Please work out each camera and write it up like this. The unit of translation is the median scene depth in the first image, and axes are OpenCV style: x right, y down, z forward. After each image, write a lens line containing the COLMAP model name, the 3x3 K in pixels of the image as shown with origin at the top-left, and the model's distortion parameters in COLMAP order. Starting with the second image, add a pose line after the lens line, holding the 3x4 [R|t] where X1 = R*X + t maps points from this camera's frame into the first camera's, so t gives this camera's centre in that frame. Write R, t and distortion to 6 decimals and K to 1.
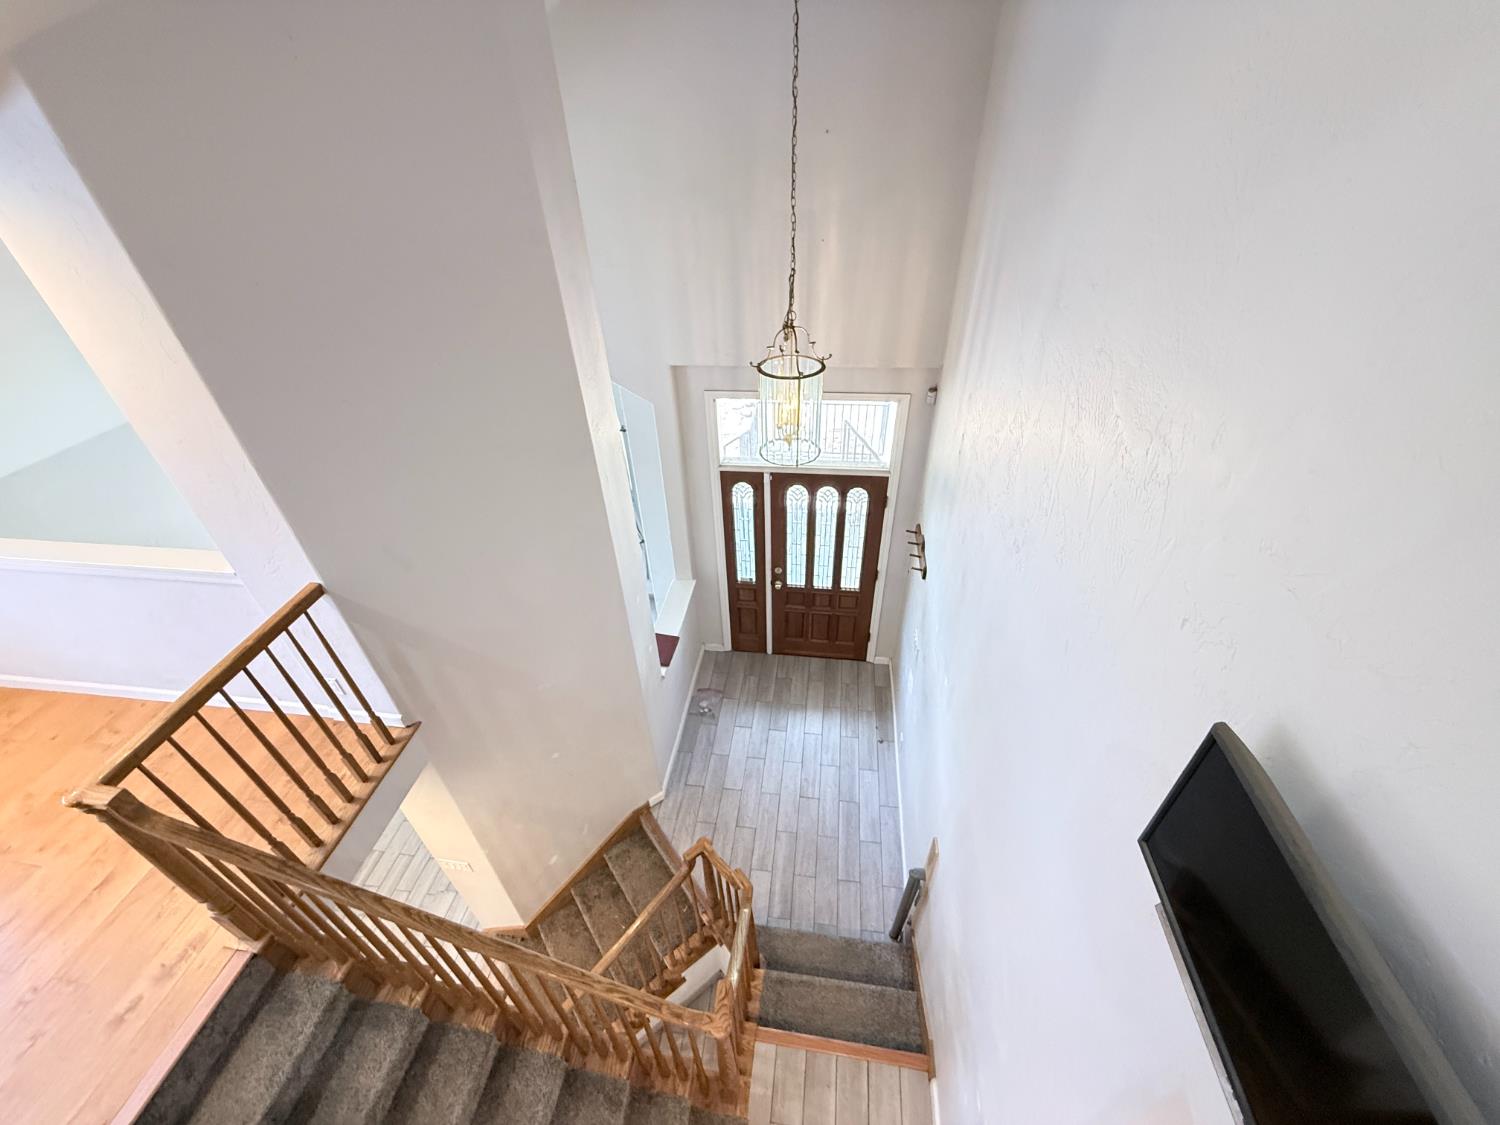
lens RADIAL K [[583.7, 0, 750.0], [0, 583.7, 562.5], [0, 0, 1]] dist [-0.000261, 0.000162]
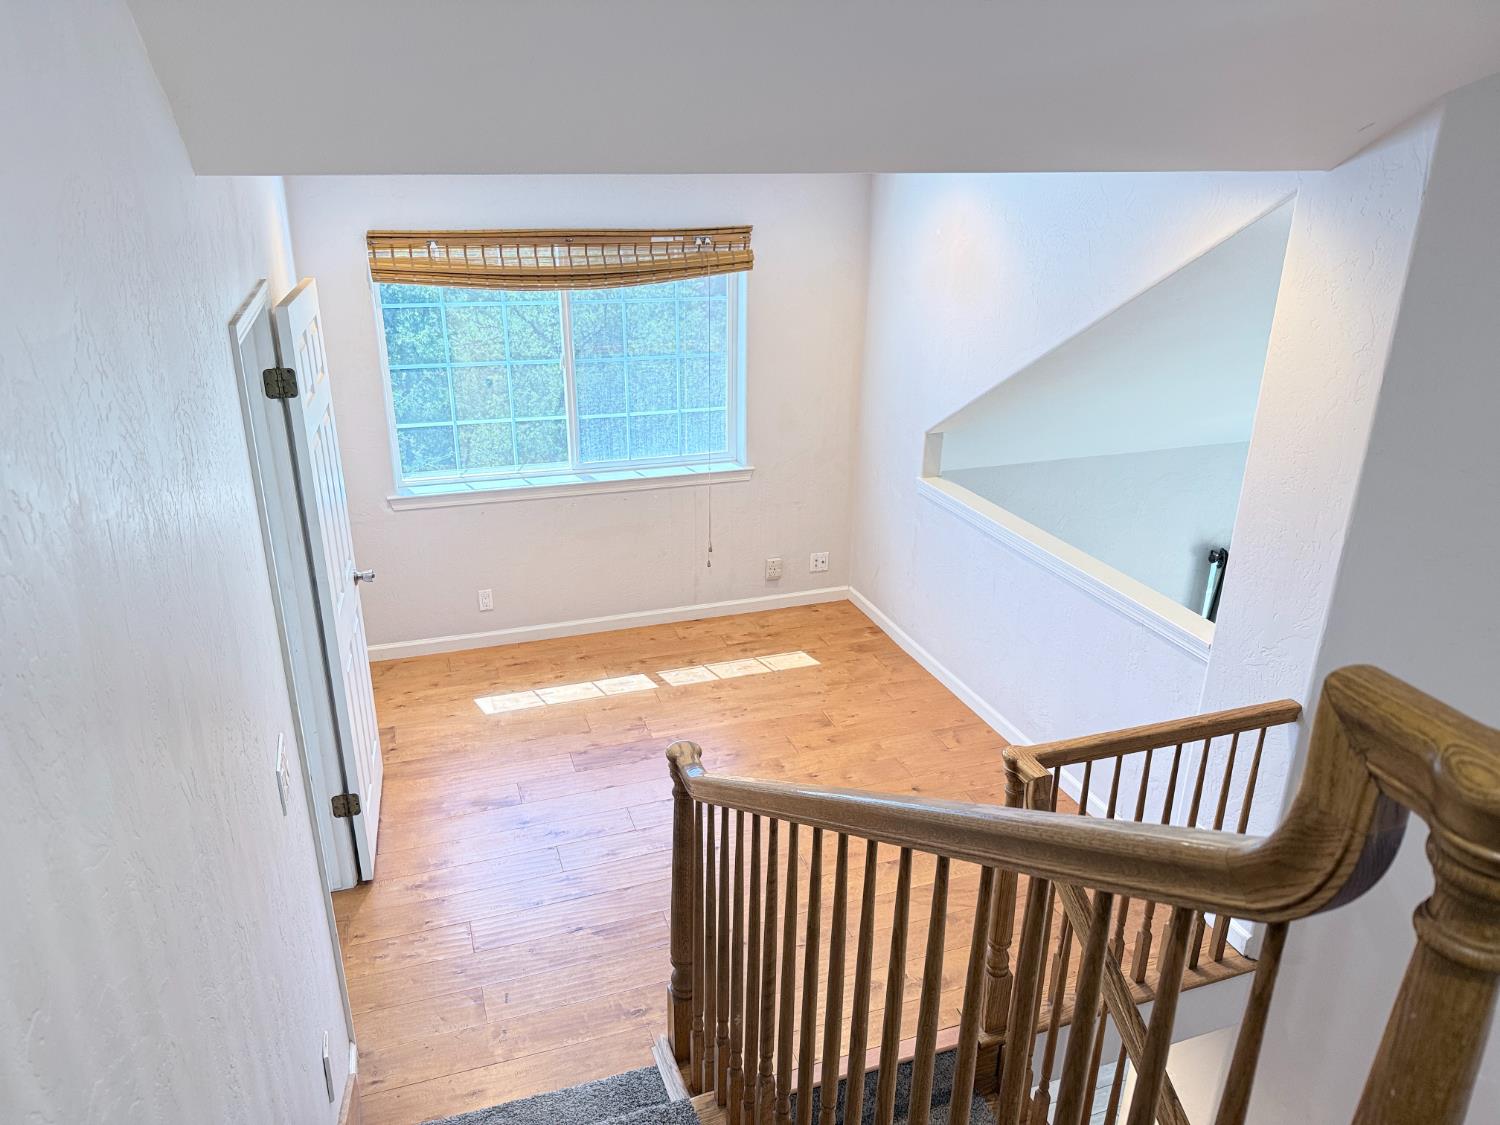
lens RADIAL K [[1061.2, 0, 750.0], [0, 1061.2, 562.5], [0, 0, 1]] dist [0.002155, -0.060920]
pose [[0.453844, 0.362668, -0.813939, -0.053555], [-0.578788, 0.814488, 0.040186, 0.230314], [0.677518, 0.452860, 0.579558, -0.287087]]
